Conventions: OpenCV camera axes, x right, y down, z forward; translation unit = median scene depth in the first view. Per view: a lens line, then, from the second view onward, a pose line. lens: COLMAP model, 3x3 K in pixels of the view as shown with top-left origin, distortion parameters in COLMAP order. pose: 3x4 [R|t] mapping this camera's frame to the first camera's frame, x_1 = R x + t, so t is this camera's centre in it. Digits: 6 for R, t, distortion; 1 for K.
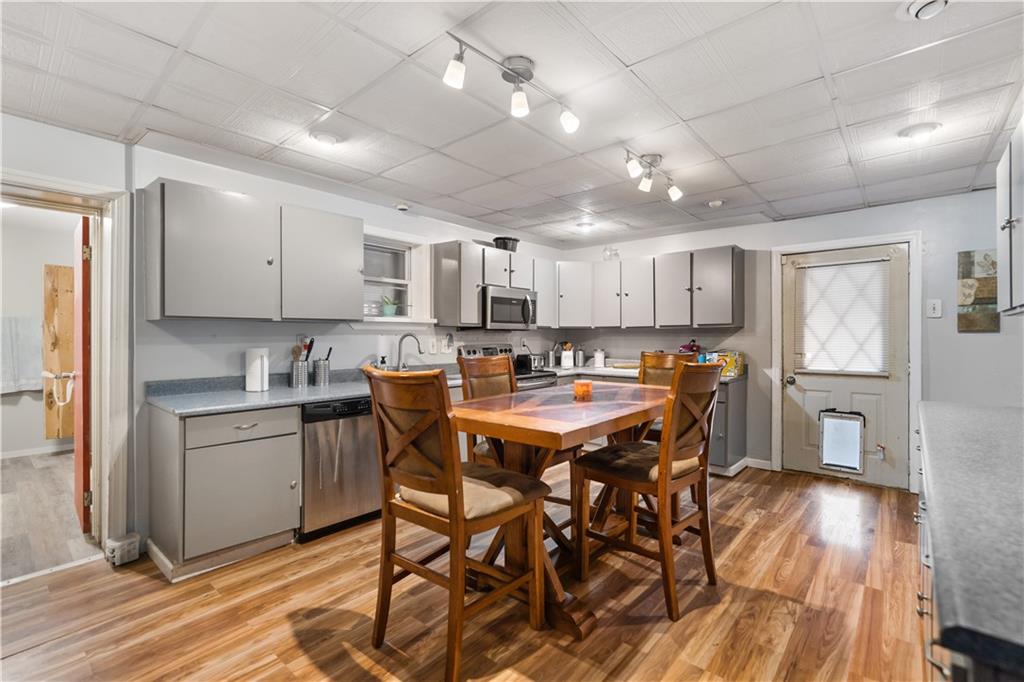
lens RADIAL K [[459.9, 0, 512.4], [0, 459.9, 339.0], [0, 0, 1]] dist [0.015121, 0.000460]
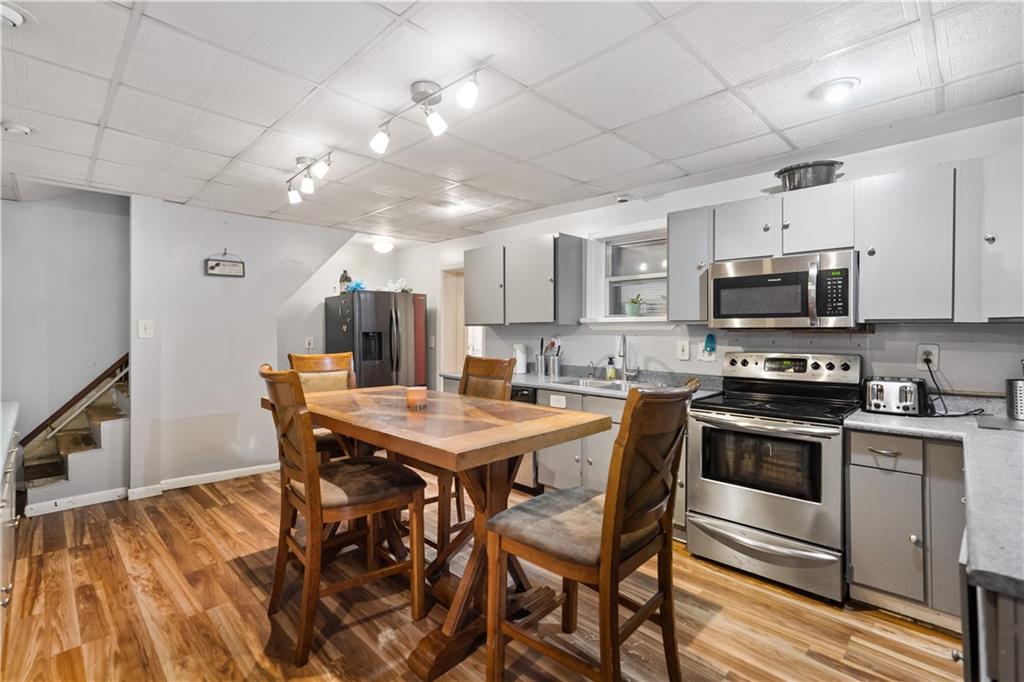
lens RADIAL K [[459.9, 0, 512.3], [0, 459.9, 335.3], [0, 0, 1]] dist [0.015121, 0.000460]
pose [[-0.060725, 0.008498, -0.998118, 1.249132], [-0.009032, 0.999918, 0.009063, -0.029067], [0.998114, 0.009565, -0.060643, 1.476623]]
